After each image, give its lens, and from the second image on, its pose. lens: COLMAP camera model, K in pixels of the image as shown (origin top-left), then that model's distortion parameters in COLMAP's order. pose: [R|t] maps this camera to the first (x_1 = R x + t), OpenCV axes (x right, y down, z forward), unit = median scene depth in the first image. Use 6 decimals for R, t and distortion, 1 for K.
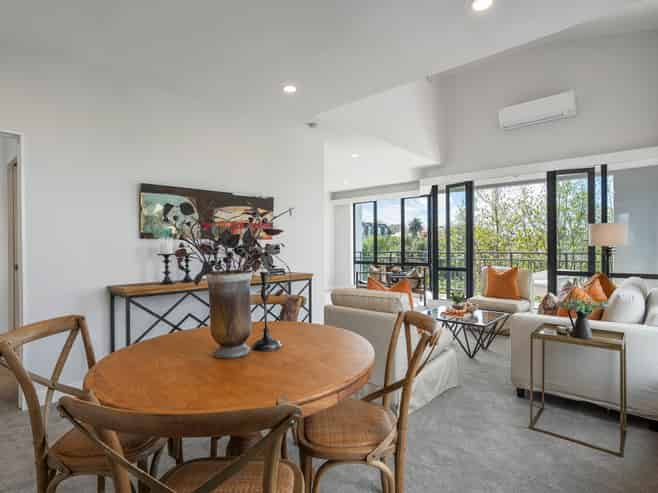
lens RADIAL K [[353.7, 0, 329.0], [0, 353.7, 246.5], [0, 0, 1]] dist [-0.053692, 0.024508]
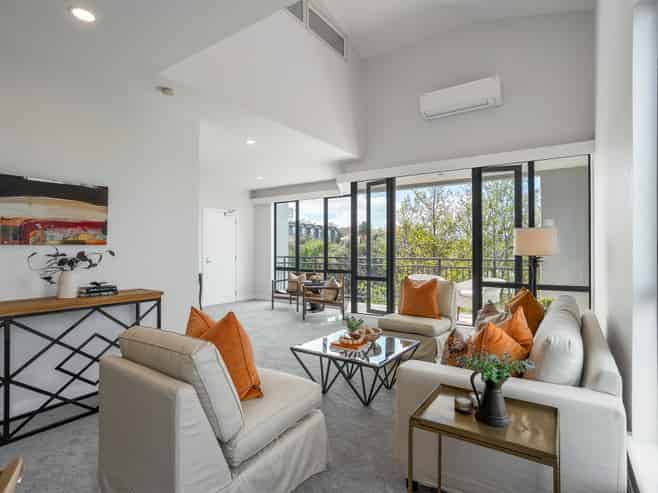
lens RADIAL K [[353.7, 0, 329.0], [0, 353.7, 246.5], [0, 0, 1]] dist [-0.053692, 0.024508]
pose [[0.989488, 0.007846, 0.144401, 0.137956], [-0.006915, 0.999952, -0.006949, -0.010210], [-0.144448, 0.005878, 0.989495, 0.169668]]
